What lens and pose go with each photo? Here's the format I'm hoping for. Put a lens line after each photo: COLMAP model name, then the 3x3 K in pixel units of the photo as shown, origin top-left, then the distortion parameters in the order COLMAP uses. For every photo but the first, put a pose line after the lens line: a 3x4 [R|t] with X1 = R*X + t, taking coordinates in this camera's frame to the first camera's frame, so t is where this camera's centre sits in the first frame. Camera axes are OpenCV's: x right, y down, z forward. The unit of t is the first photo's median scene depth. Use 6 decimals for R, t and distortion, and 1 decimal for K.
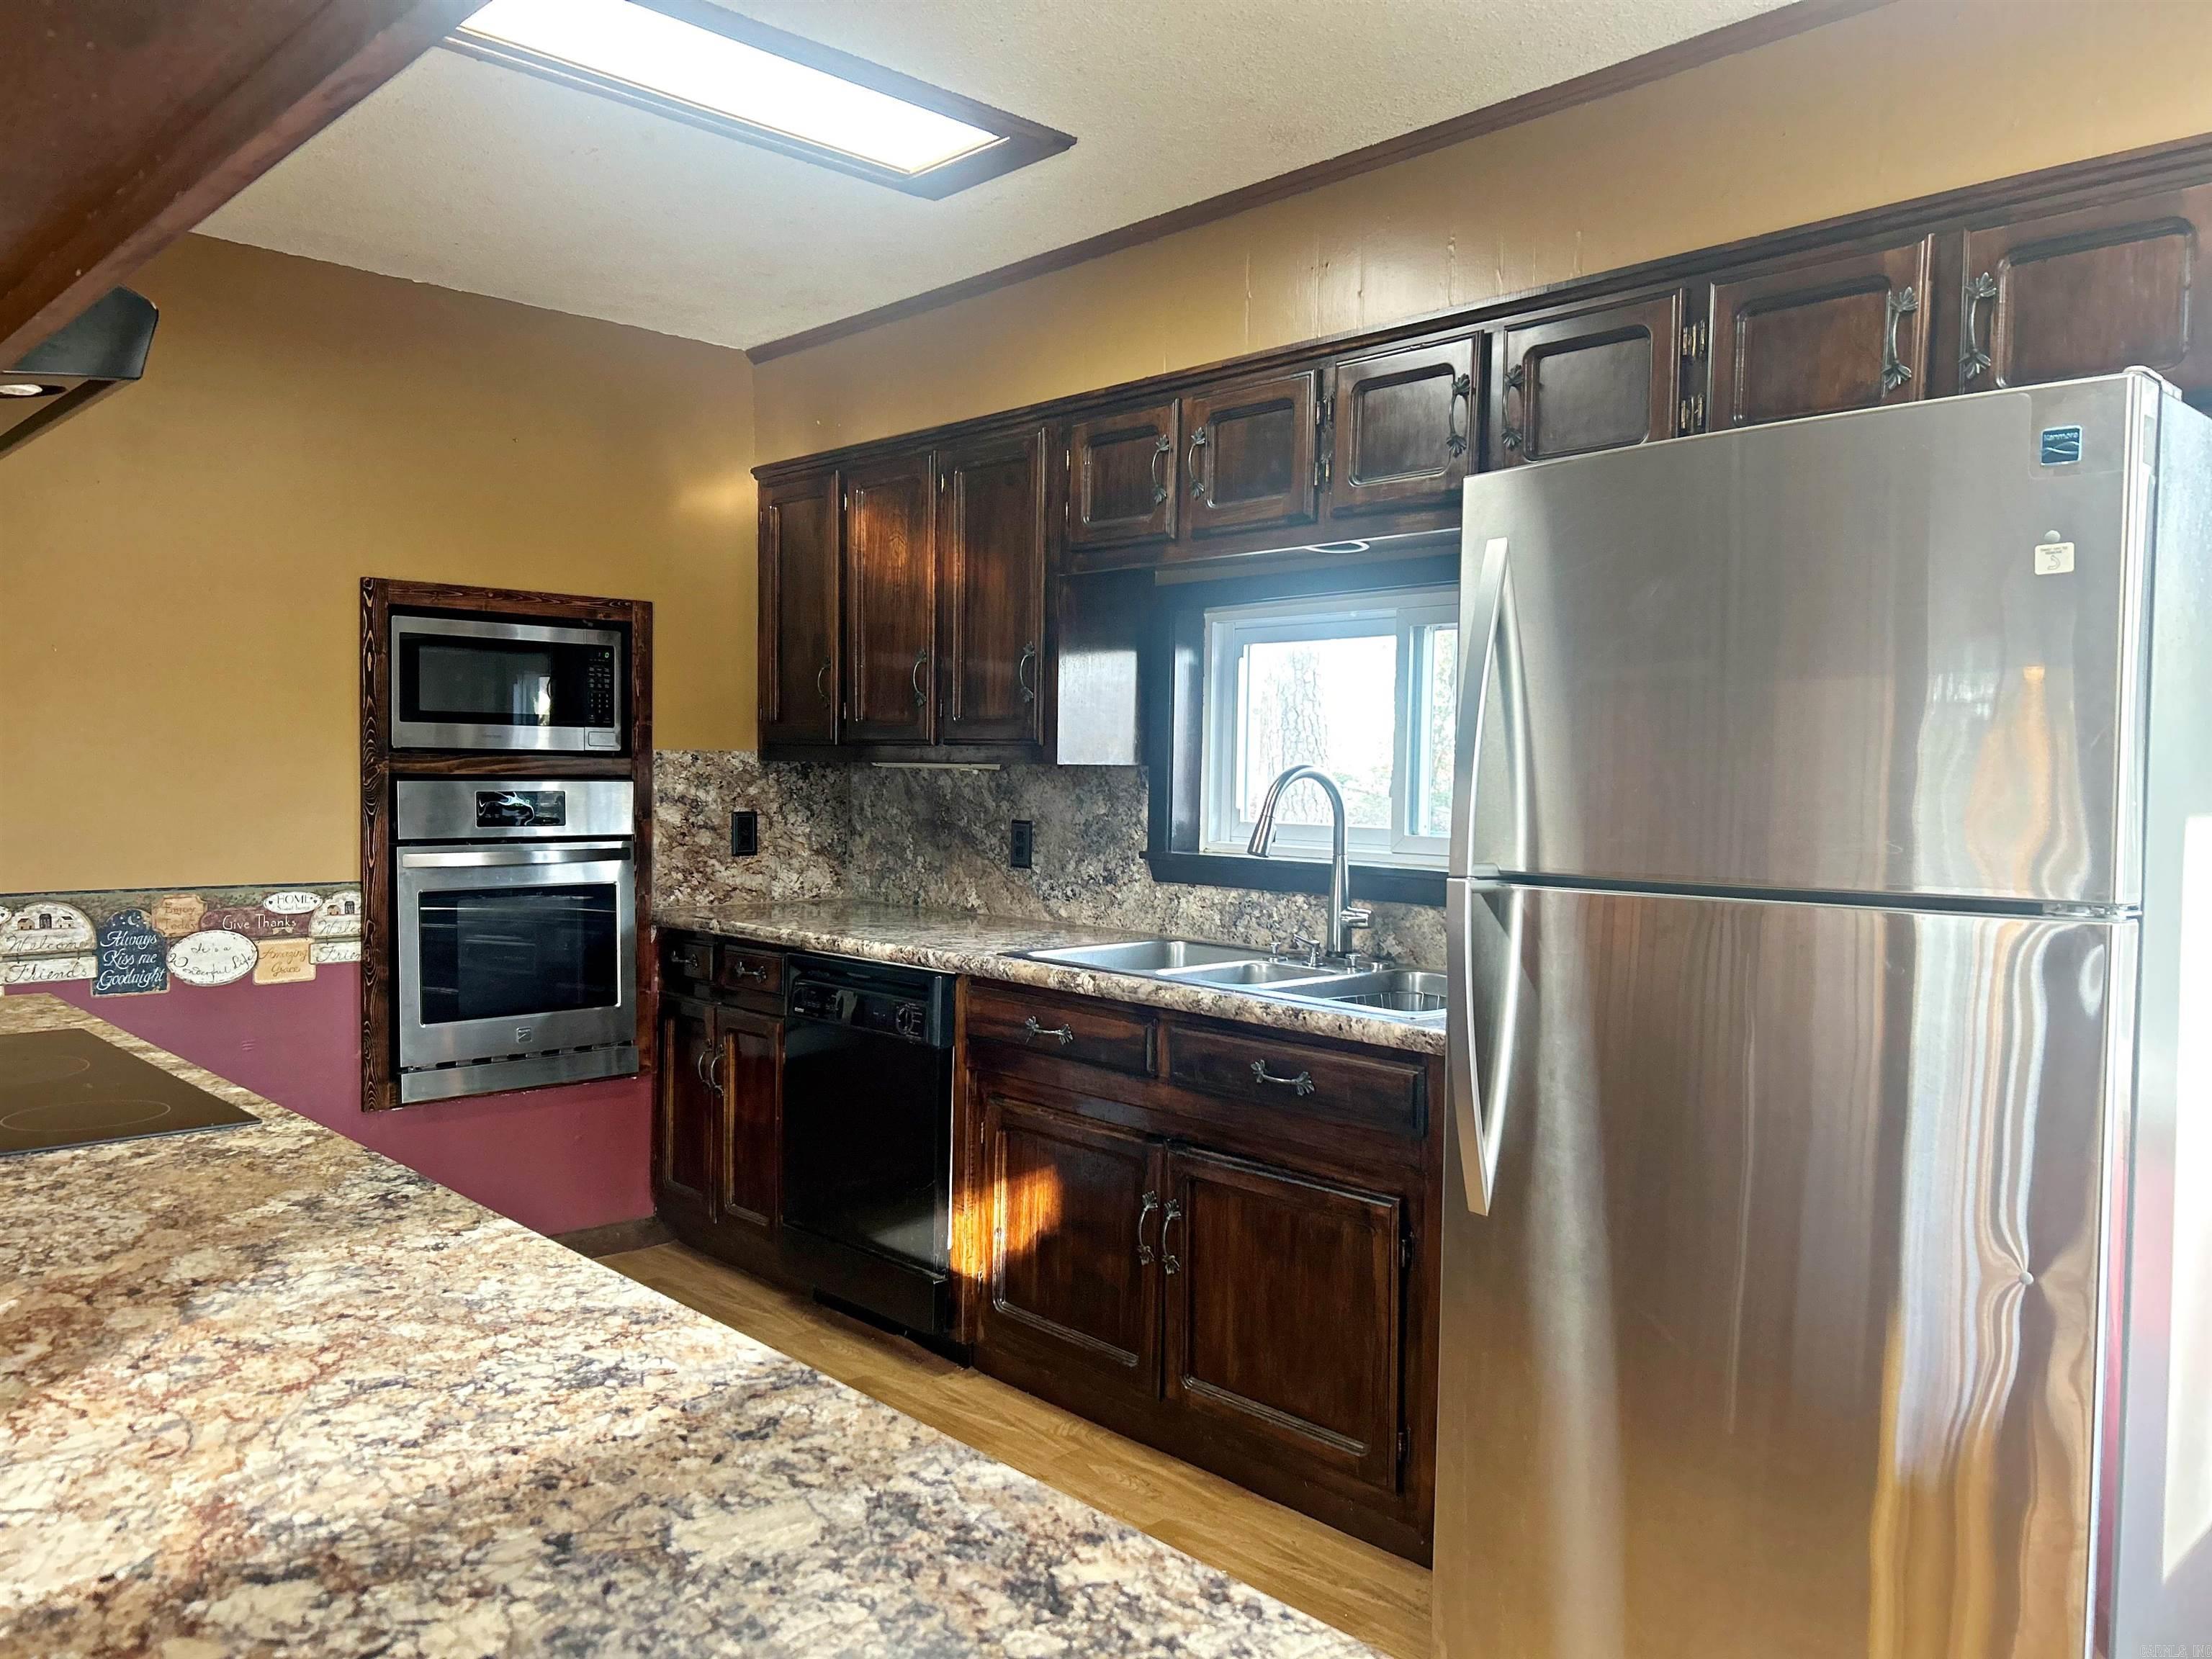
lens RADIAL K [[1665.9, 0, 1110.4], [0, 1665.9, 837.0], [0, 0, 1]] dist [0.057277, -0.059618]
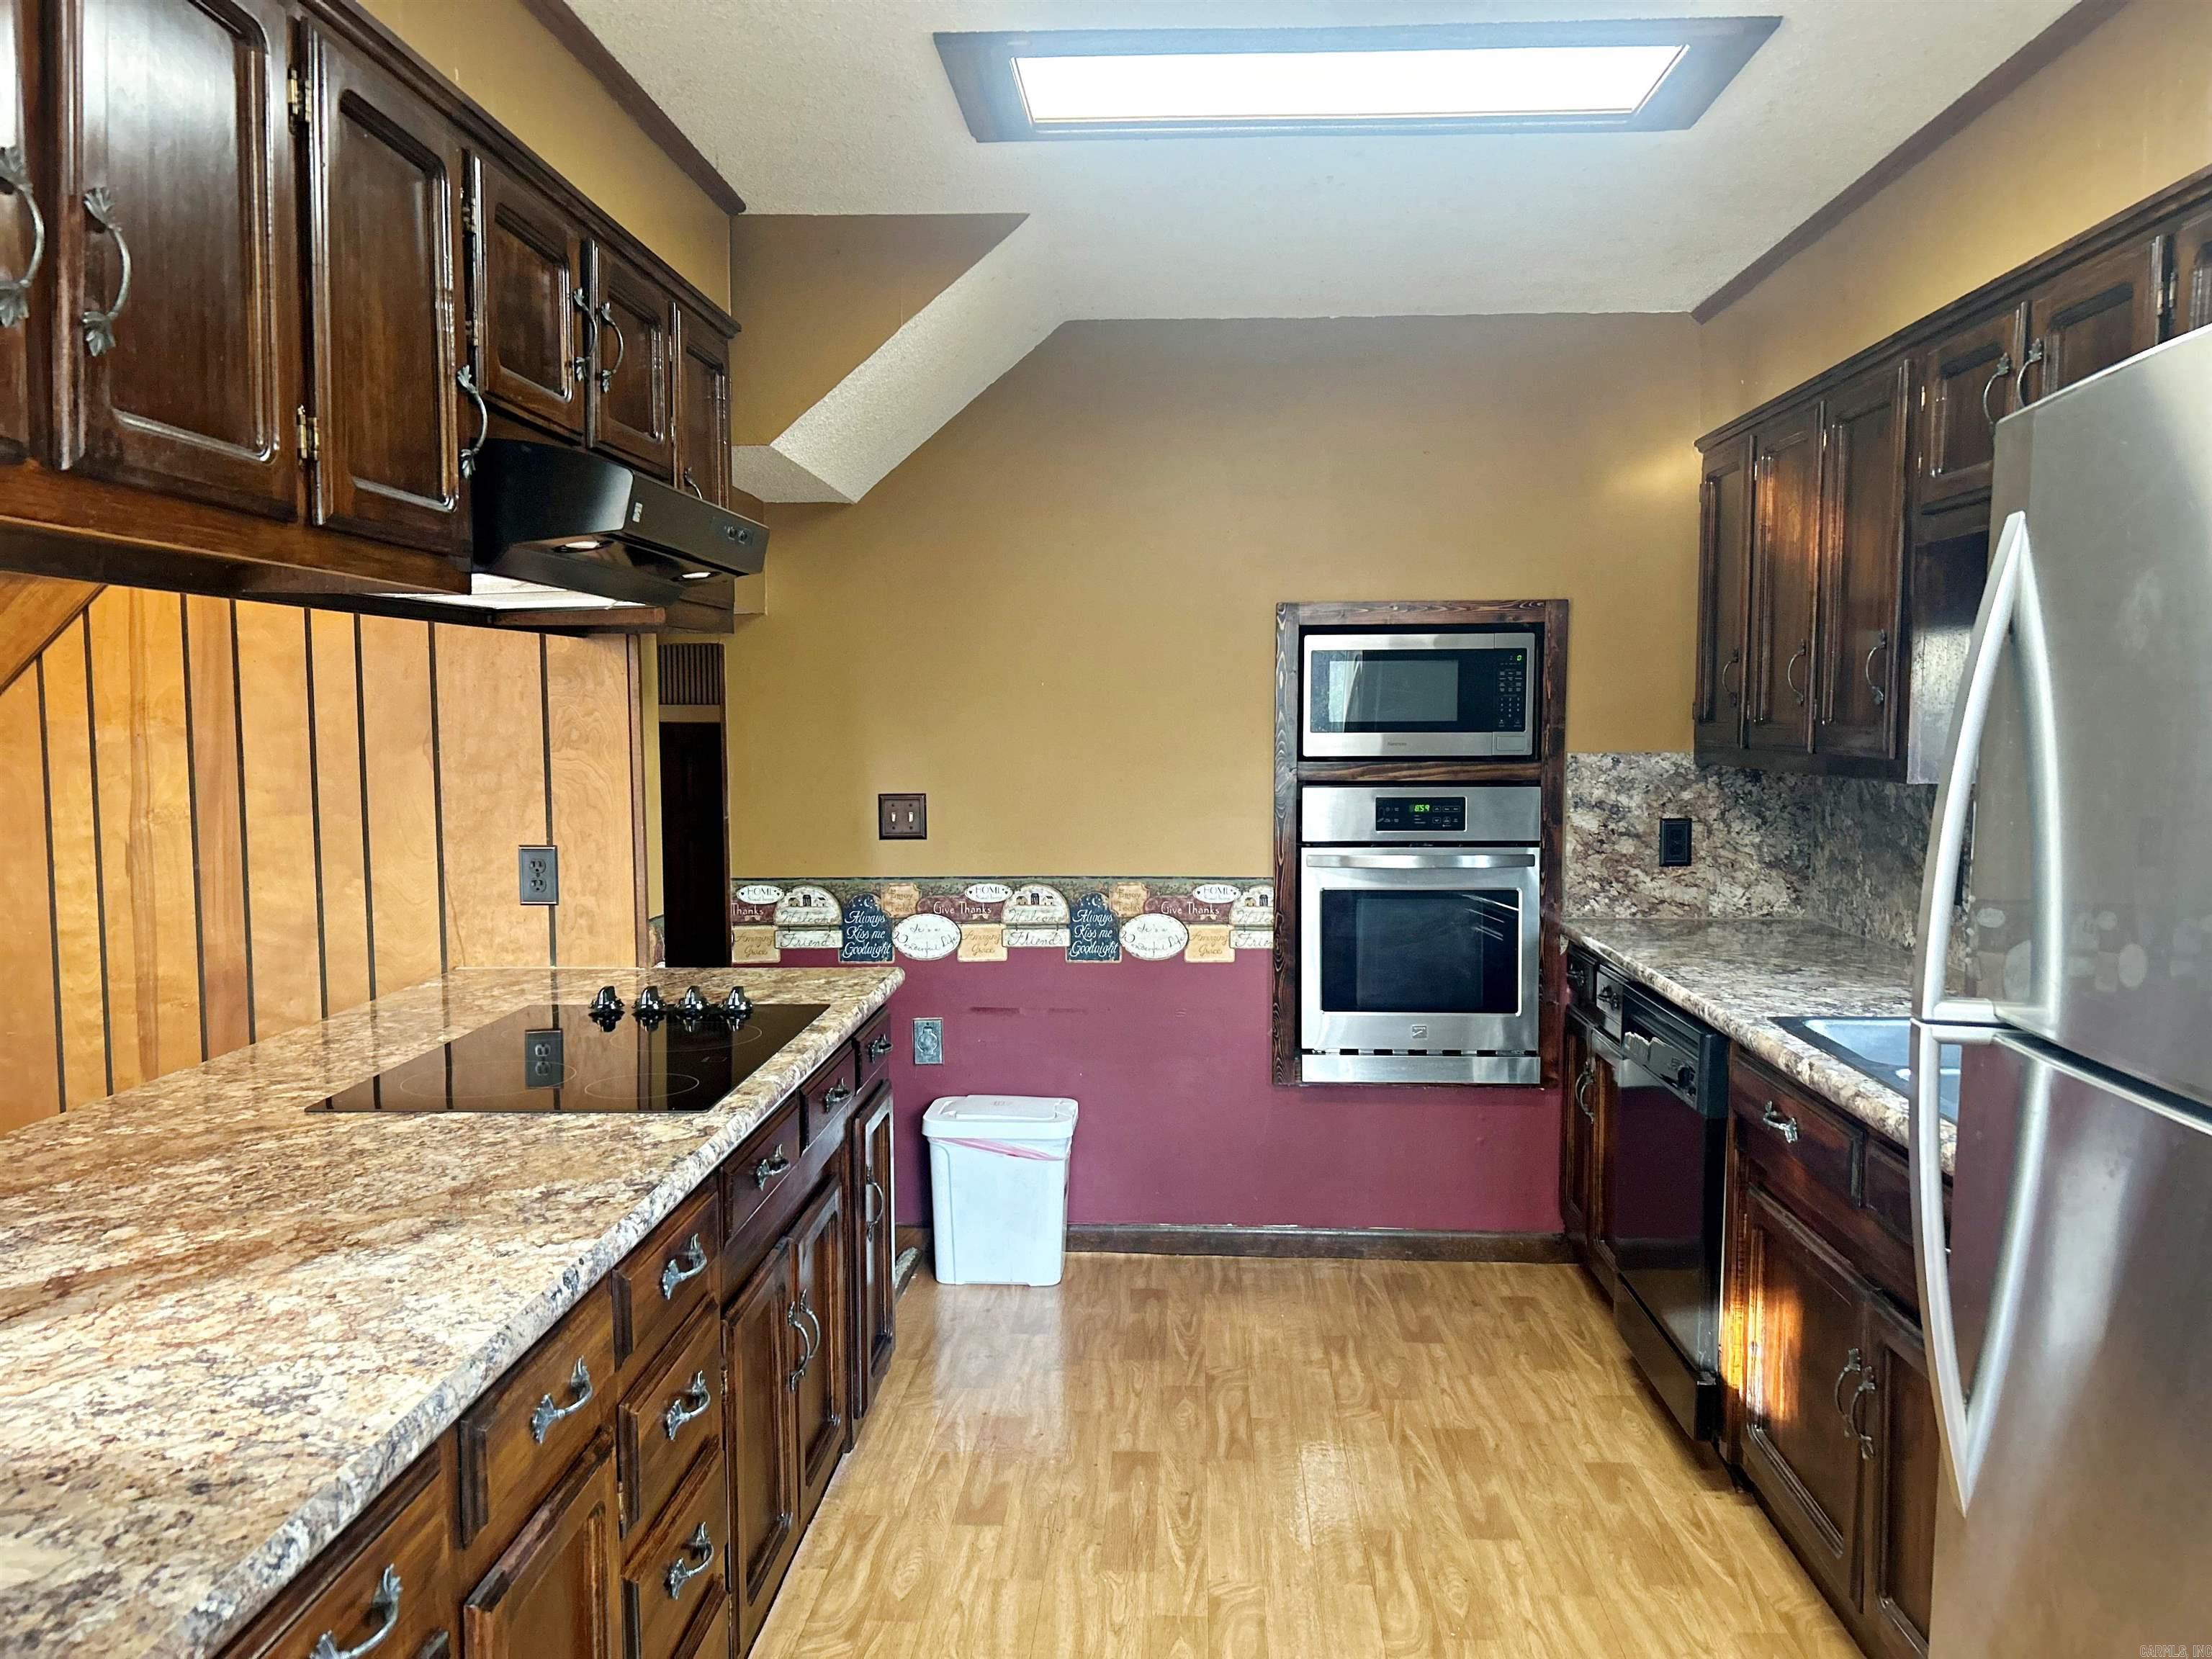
lens RADIAL K [[1665.9, 0, 1110.4], [0, 1665.9, 837.0], [0, 0, 1]] dist [0.057277, -0.059618]
pose [[0.693589, 0.040917, -0.719208, 0.270751], [-0.019336, 0.999083, 0.038193, -0.040457], [0.720112, -0.012583, 0.693744, 0.163041]]
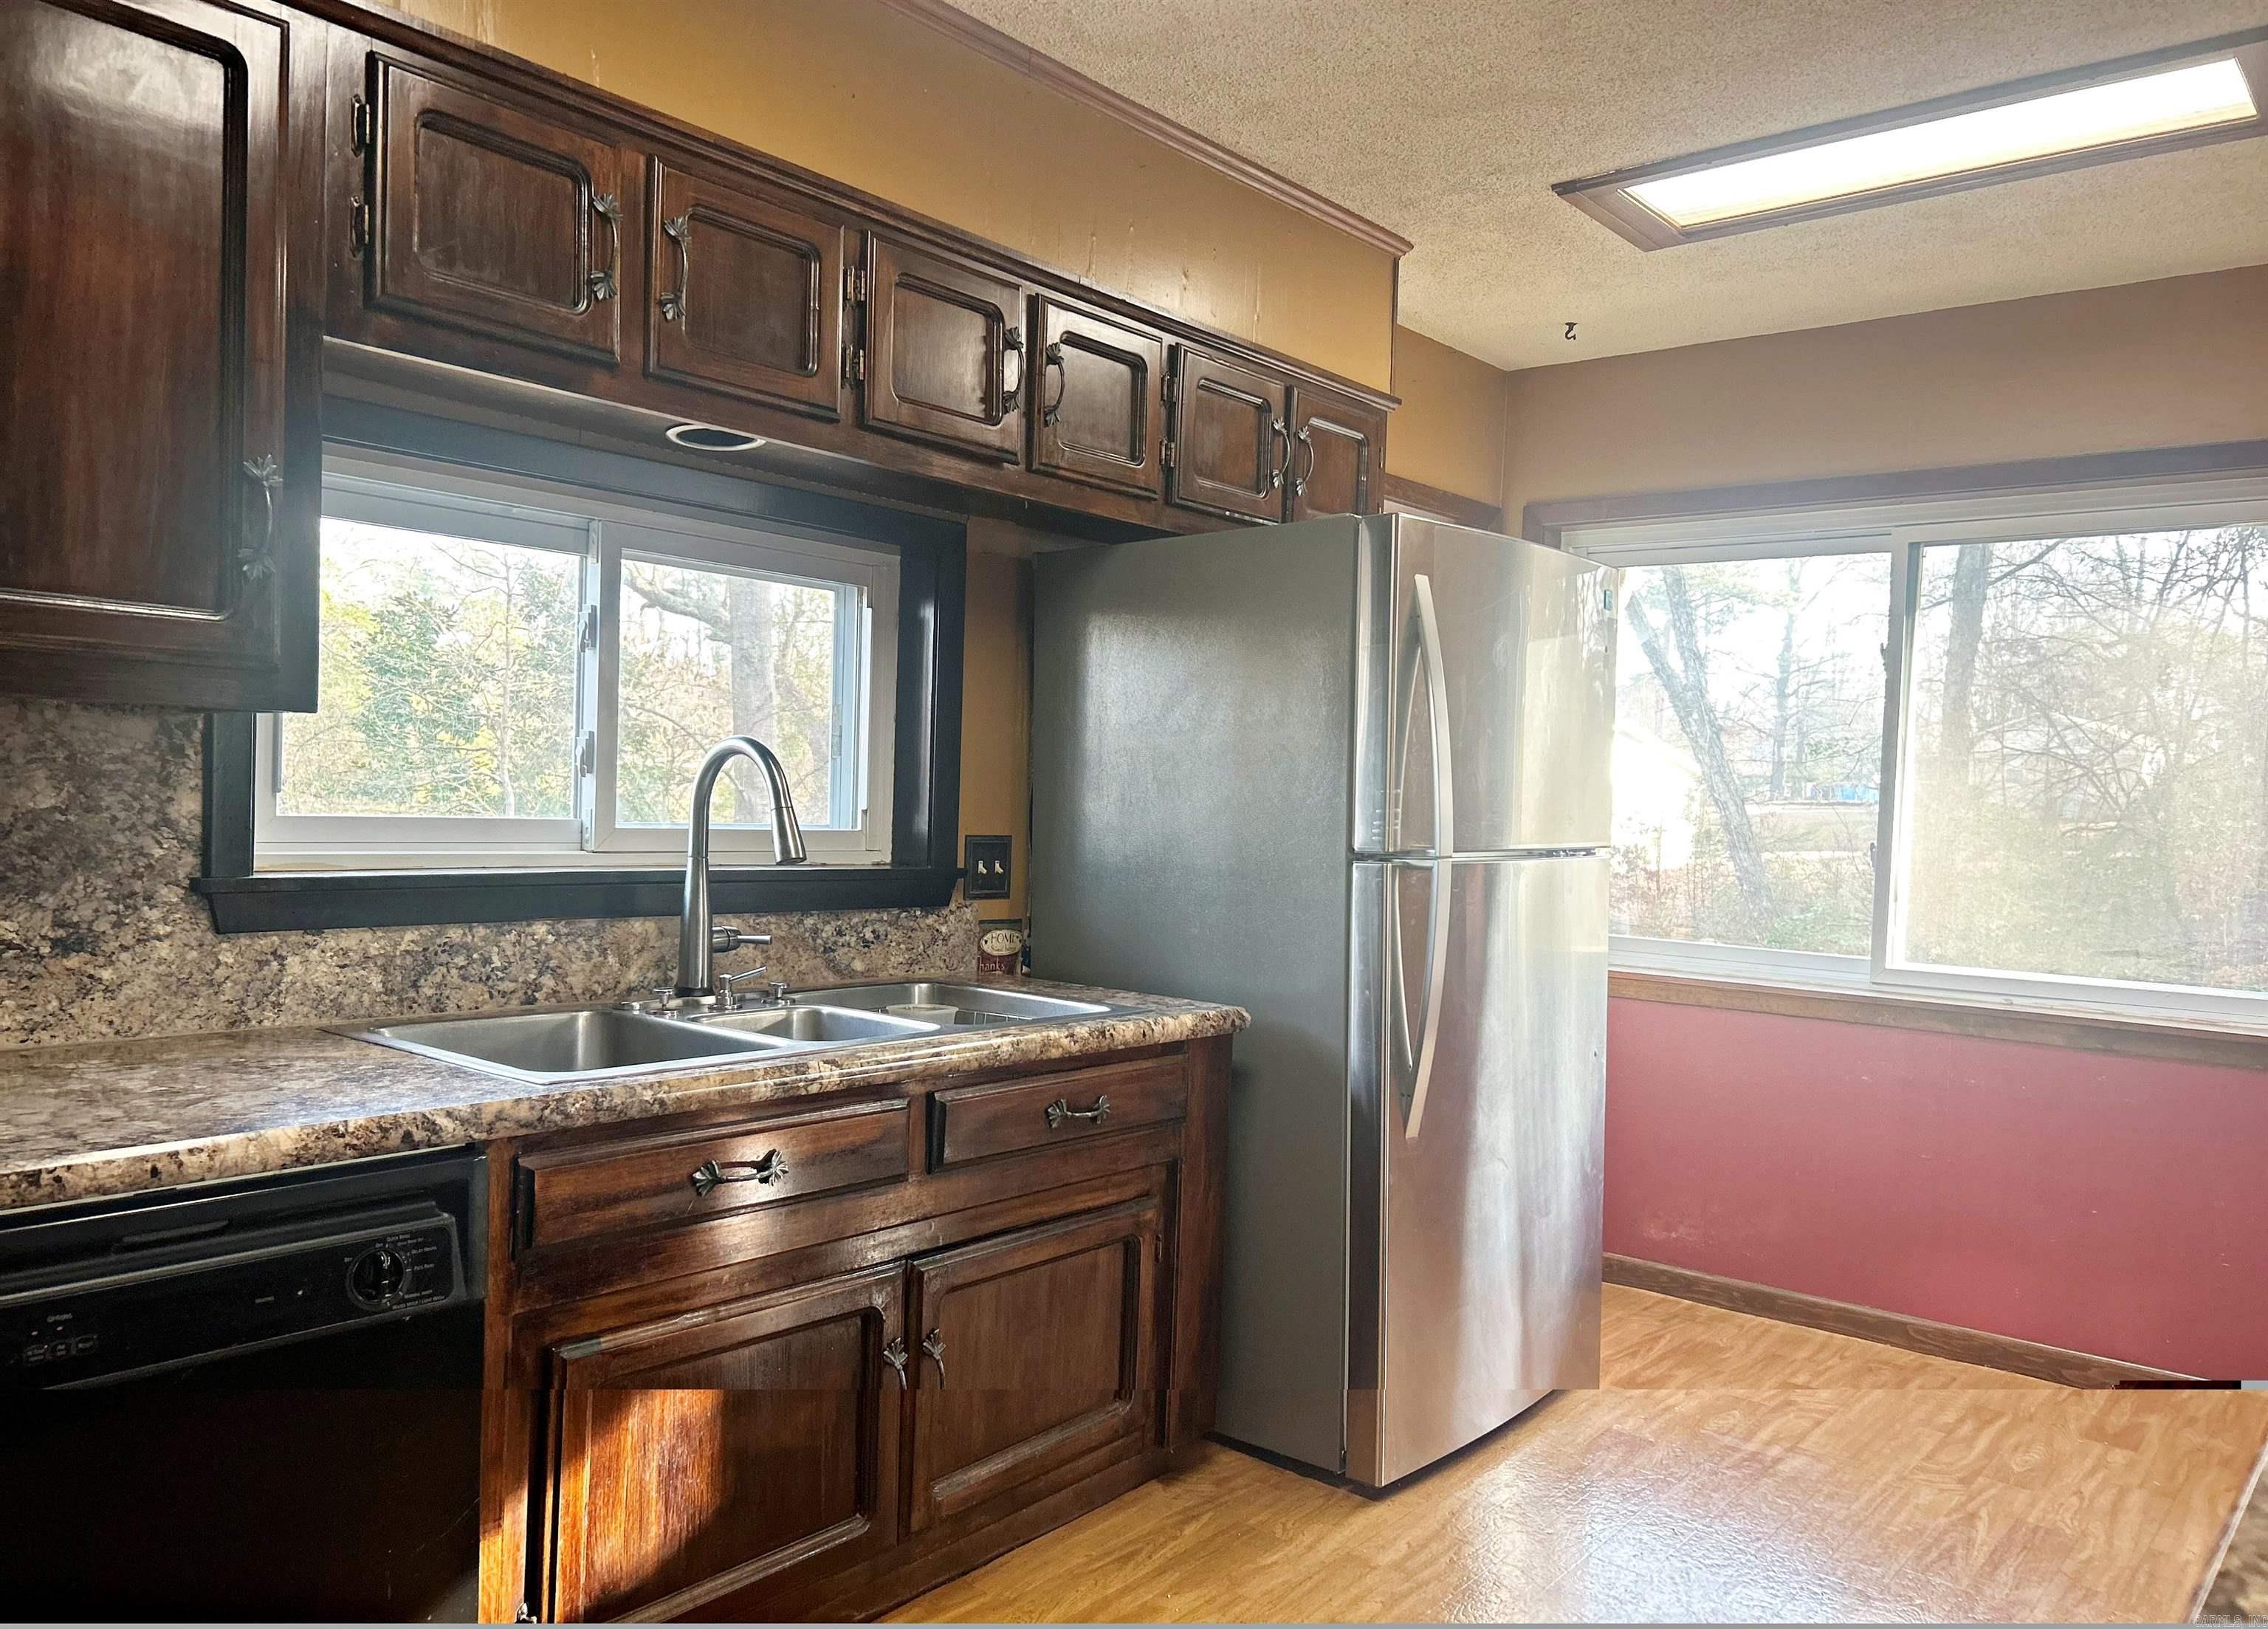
lens RADIAL K [[1706.1, 0, 1134.0], [0, 1706.1, 814.5], [0, 0, 1]] dist [0.003641, 0.000560]
pose [[-0.132080, -0.026946, 0.990873, -0.550363], [0.010307, 0.999539, 0.028556, -0.023794], [-0.991185, 0.013985, -0.131742, 0.786606]]
